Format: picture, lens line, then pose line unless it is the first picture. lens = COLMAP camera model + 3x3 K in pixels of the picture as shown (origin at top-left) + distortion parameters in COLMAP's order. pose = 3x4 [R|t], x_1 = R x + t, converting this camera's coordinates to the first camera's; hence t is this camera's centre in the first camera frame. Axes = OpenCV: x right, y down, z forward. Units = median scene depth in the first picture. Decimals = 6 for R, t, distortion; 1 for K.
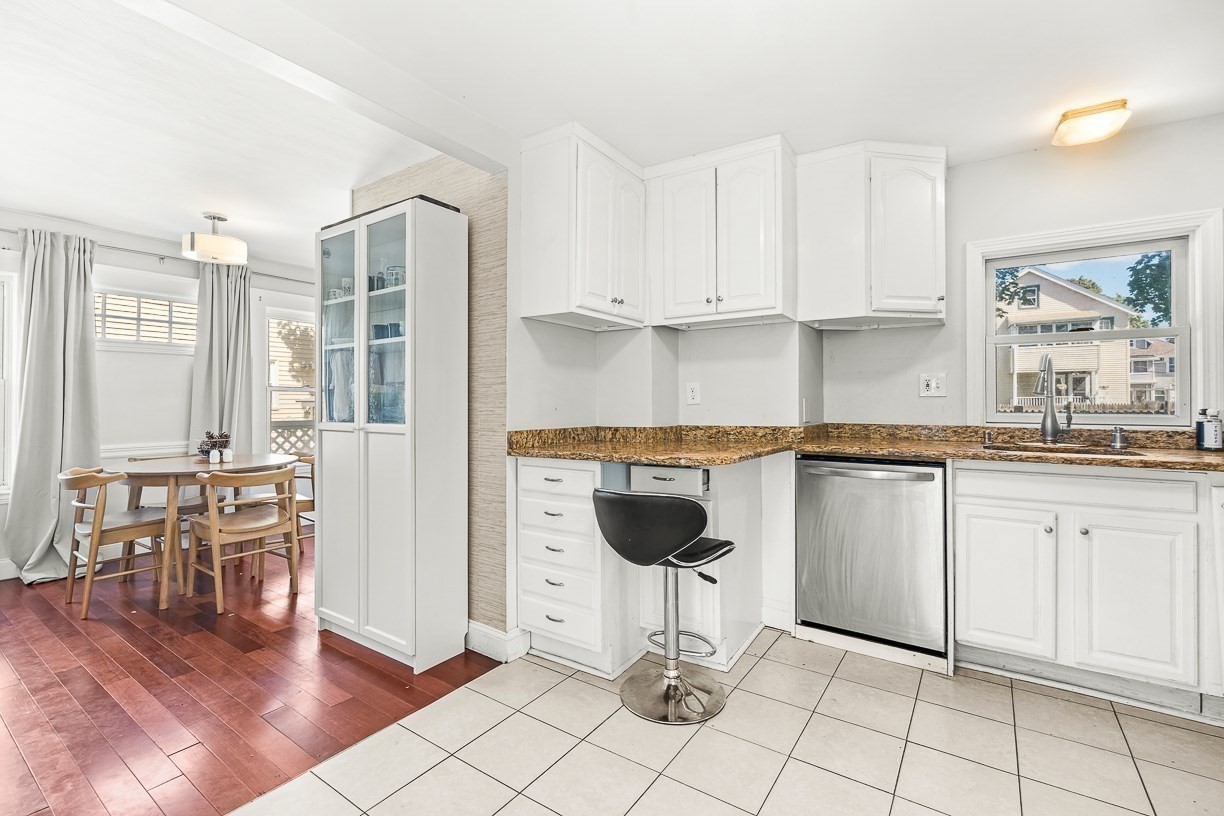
lens RADIAL K [[541.5, 0, 615.5], [0, 541.5, 395.0], [0, 0, 1]] dist [-0.002263, 0.000228]
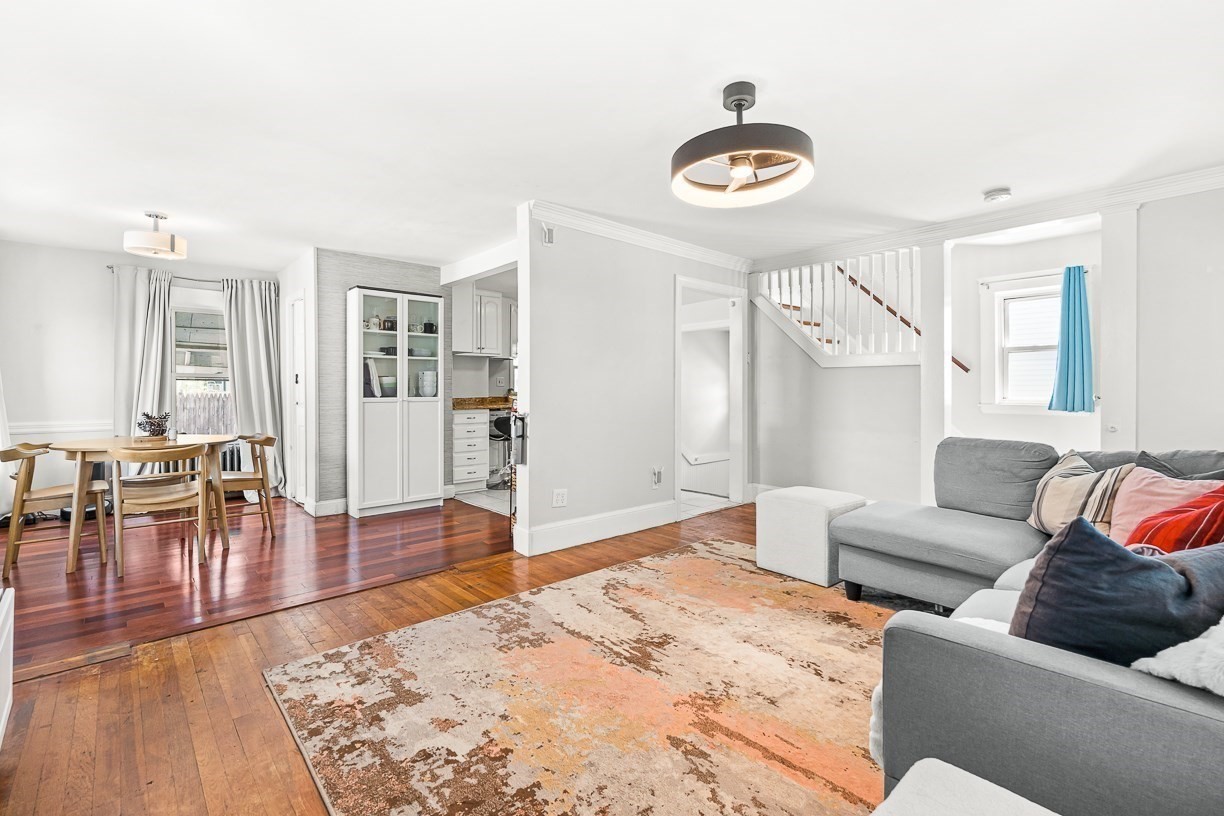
lens RADIAL K [[541.5, 0, 615.5], [0, 541.5, 395.0], [0, 0, 1]] dist [-0.002263, 0.000228]
pose [[0.223279, -0.008410, 0.974718, -2.284285], [-0.013400, 0.999842, 0.011697, 0.008861], [-0.974662, -0.015673, 0.223131, -0.213203]]
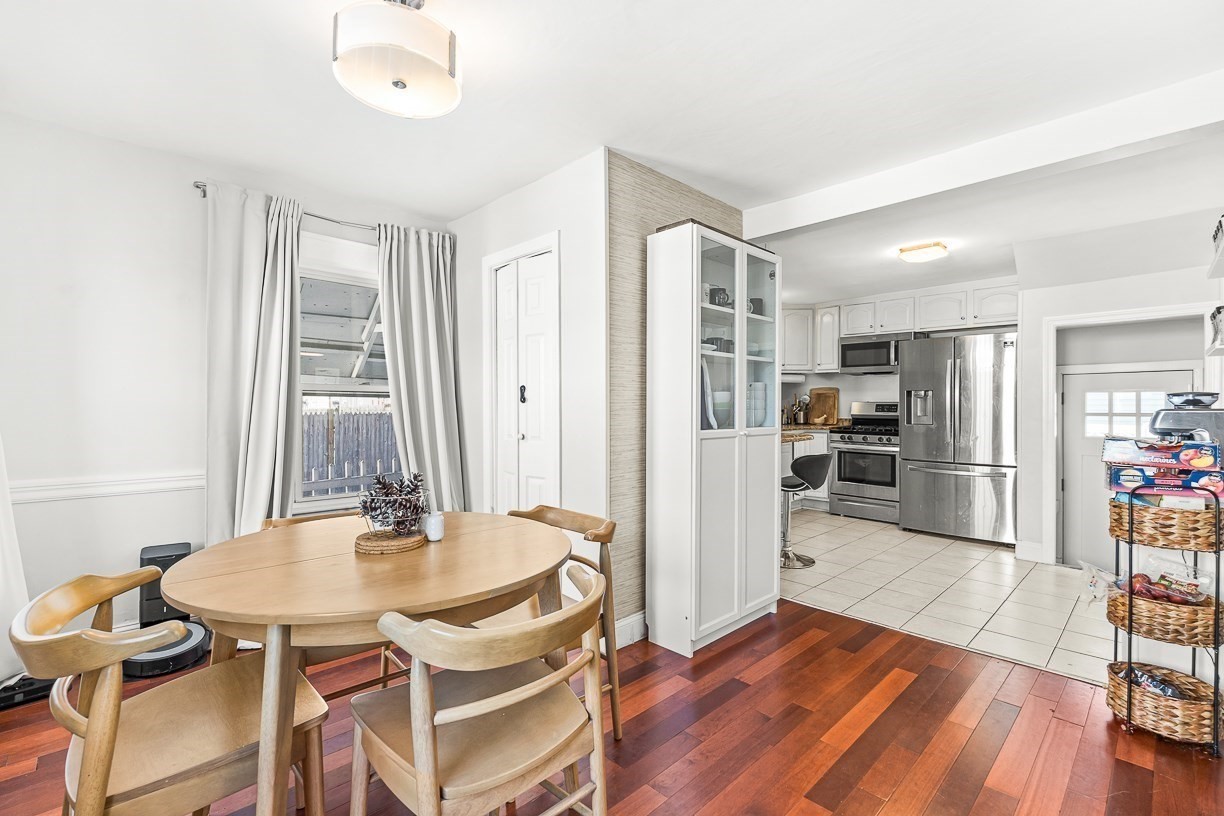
lens RADIAL K [[536.7, 0, 612.0], [0, 536.7, 408.0], [0, 0, 1]] dist [0.001476, 0.000167]
pose [[0.195734, -0.002834, 0.980653, -1.630824], [-0.018204, 0.999813, 0.006523, 0.006853], [-0.980488, -0.019129, 0.195646, 1.064737]]
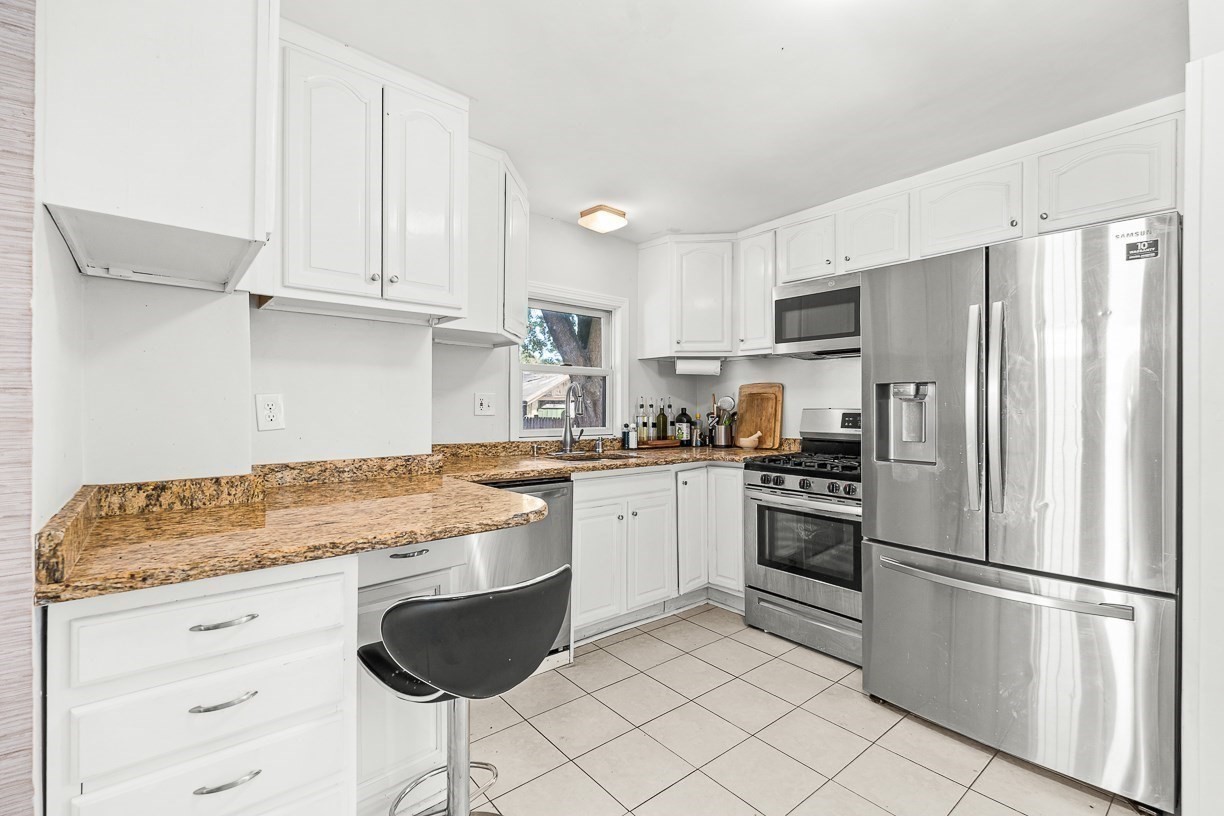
lens RADIAL K [[544.7, 0, 612.0], [0, 544.7, 408.0], [0, 0, 1]] dist [-0.003717, -0.000138]
pose [[0.270888, 0.004603, 0.962600, -0.420994], [-0.018333, 0.999832, 0.000378, -0.018196], [-0.962436, -0.017749, 0.270927, 0.552374]]
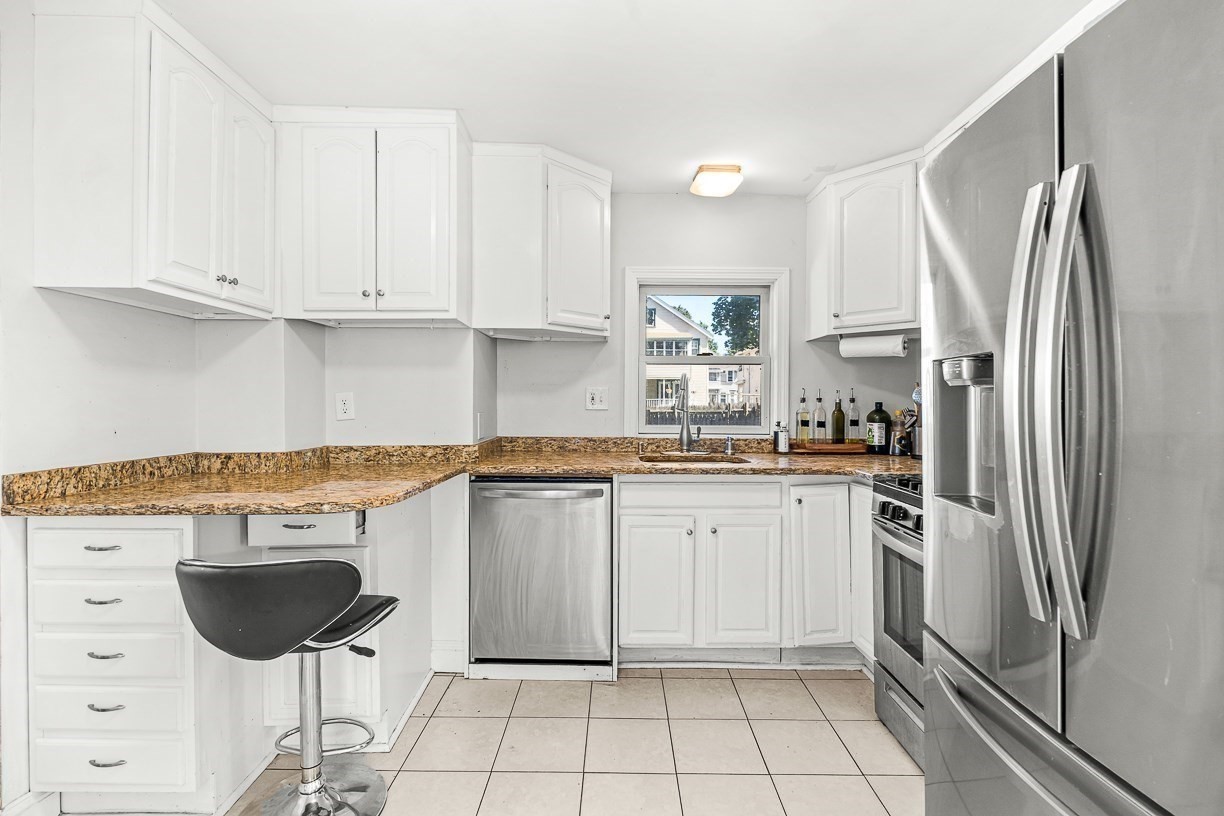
lens RADIAL K [[544.7, 0, 612.0], [0, 544.7, 408.0], [0, 0, 1]] dist [-0.003717, -0.000138]
pose [[0.830202, -0.002429, 0.557457, 0.025970], [-0.012325, 0.999666, 0.022711, -0.028827], [-0.557326, -0.025725, 0.829895, 0.125604]]
